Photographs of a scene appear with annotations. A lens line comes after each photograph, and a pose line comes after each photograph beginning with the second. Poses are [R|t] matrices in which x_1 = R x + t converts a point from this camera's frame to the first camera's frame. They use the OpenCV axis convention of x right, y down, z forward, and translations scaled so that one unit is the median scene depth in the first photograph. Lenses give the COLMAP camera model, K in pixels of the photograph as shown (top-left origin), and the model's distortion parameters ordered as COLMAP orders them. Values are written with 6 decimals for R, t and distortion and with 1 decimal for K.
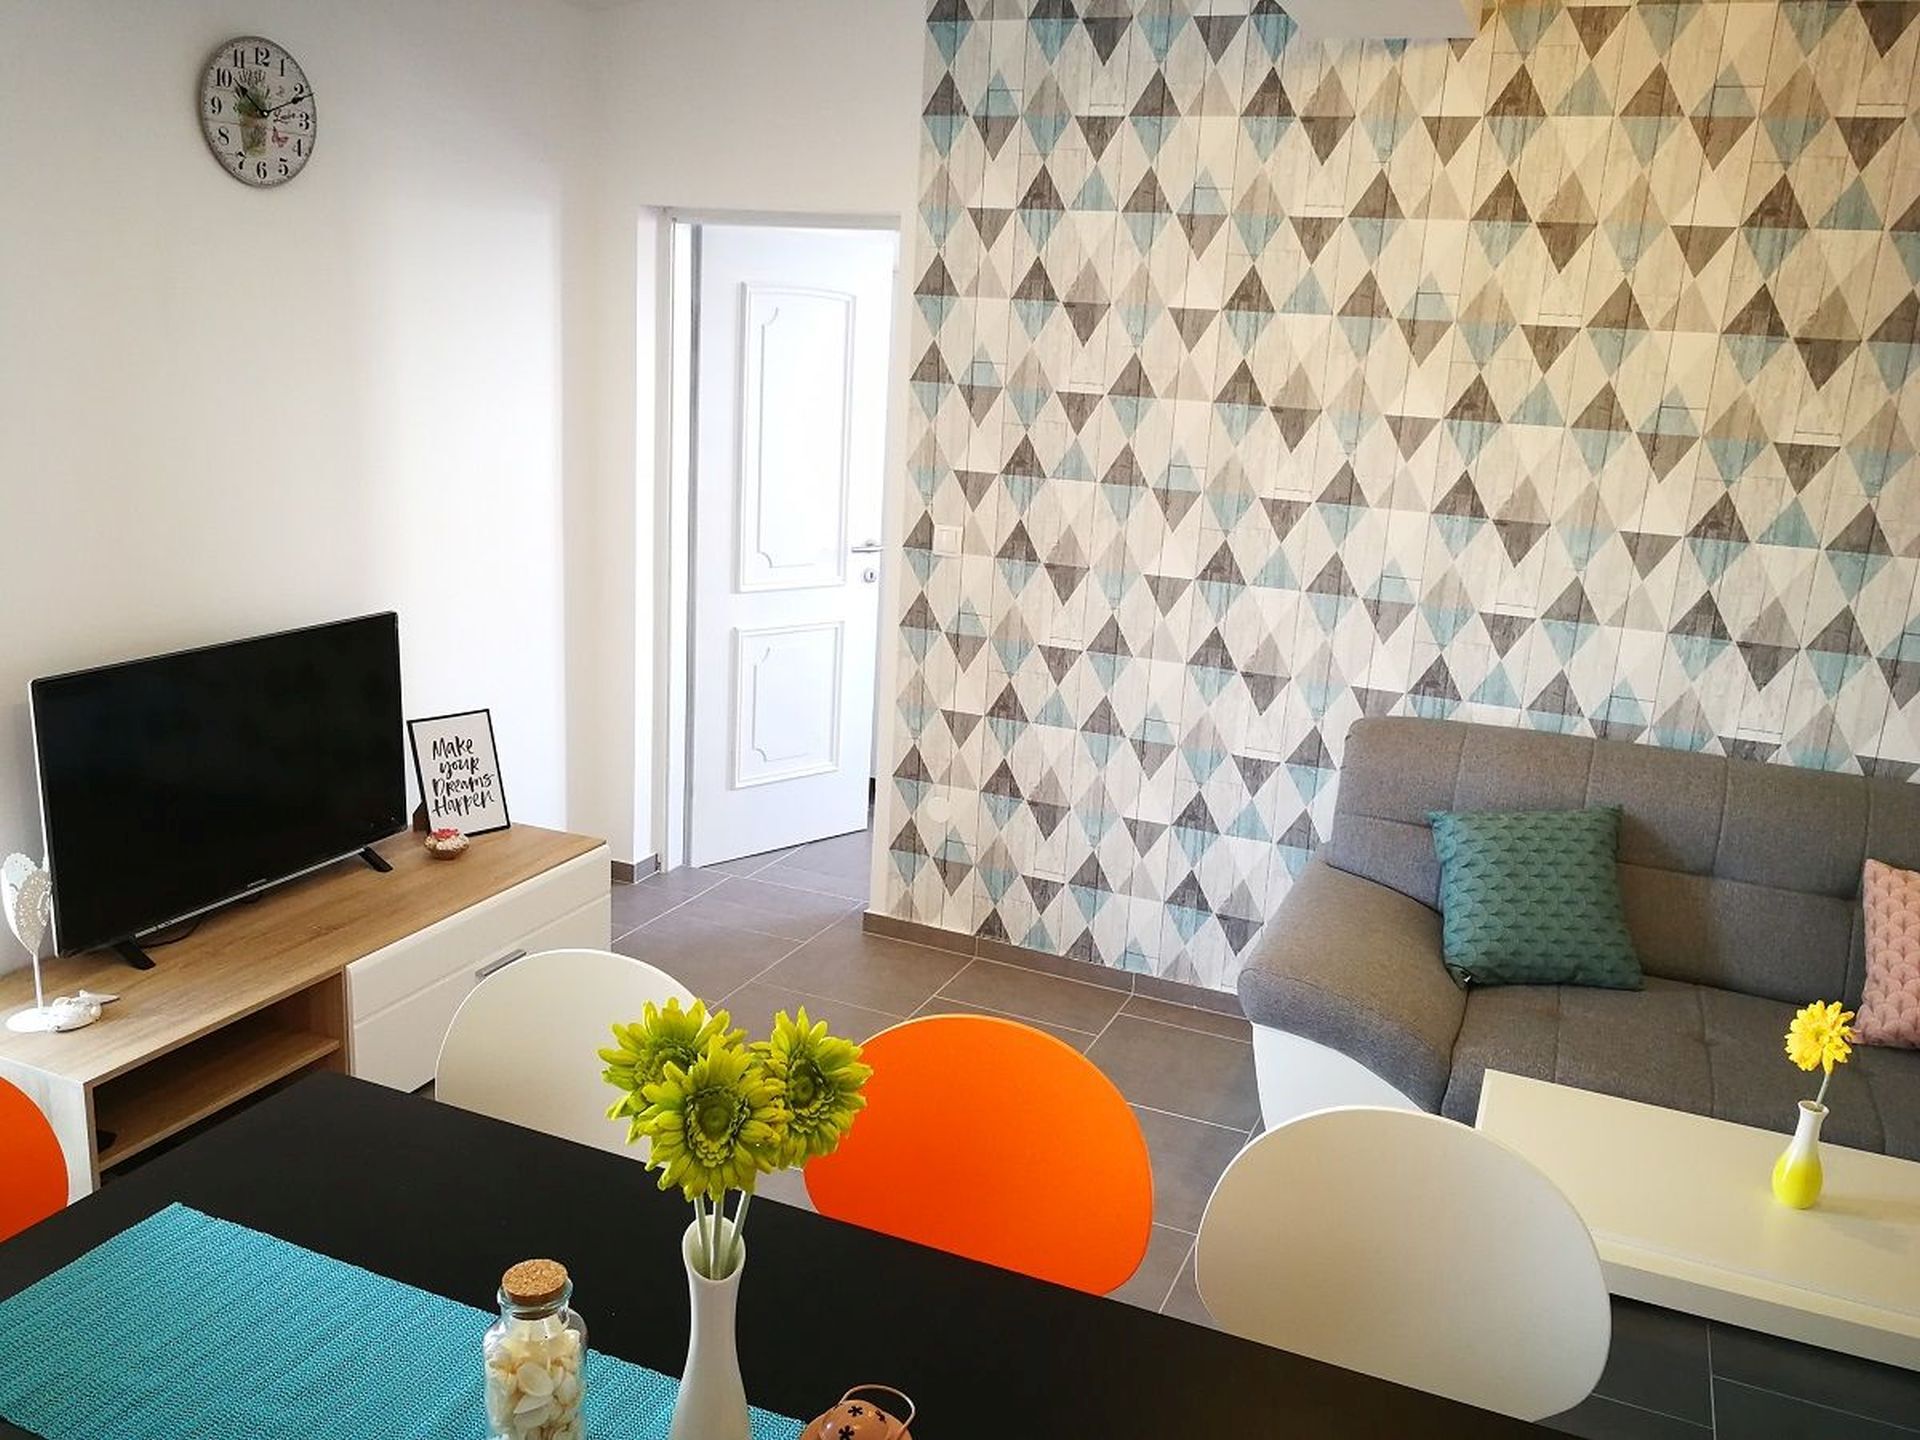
lens RADIAL K [[1531.2, 0, 960.0], [0, 1531.2, 720.0], [0, 0, 1]] dist [-0.120412, 0.180605]
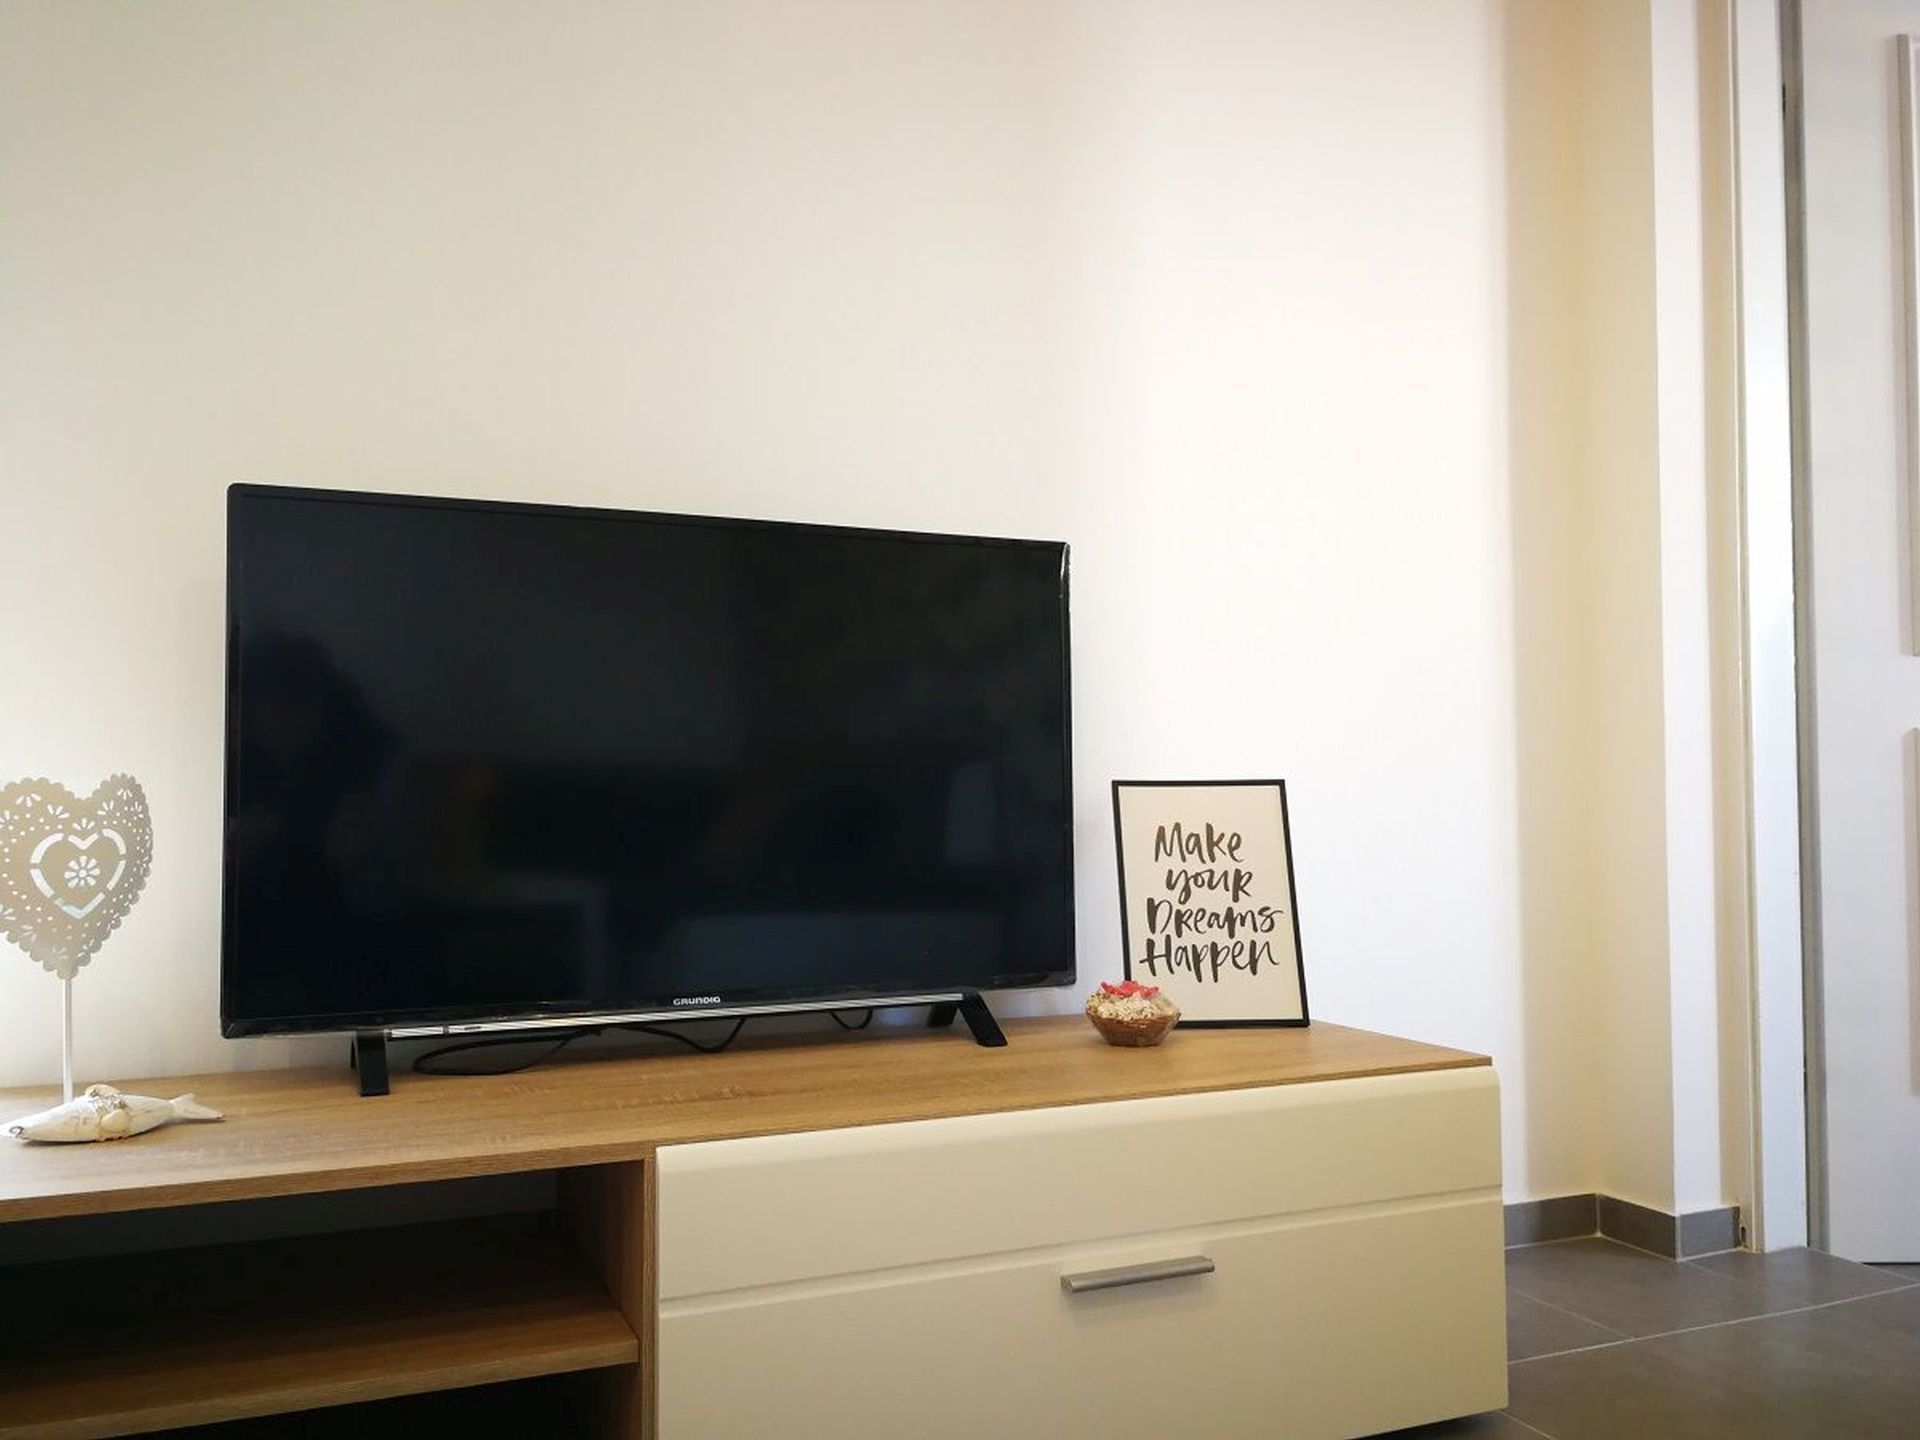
lens RADIAL K [[1542.2, 0, 972.1], [0, 1542.2, 725.3], [0, 0, 1]] dist [0.012935, -0.009166]
pose [[0.718990, -0.079800, -0.690424, -0.032728], [-0.127098, 0.961539, -0.243493, 0.114097], [0.683300, 0.262820, 0.681195, 0.588470]]
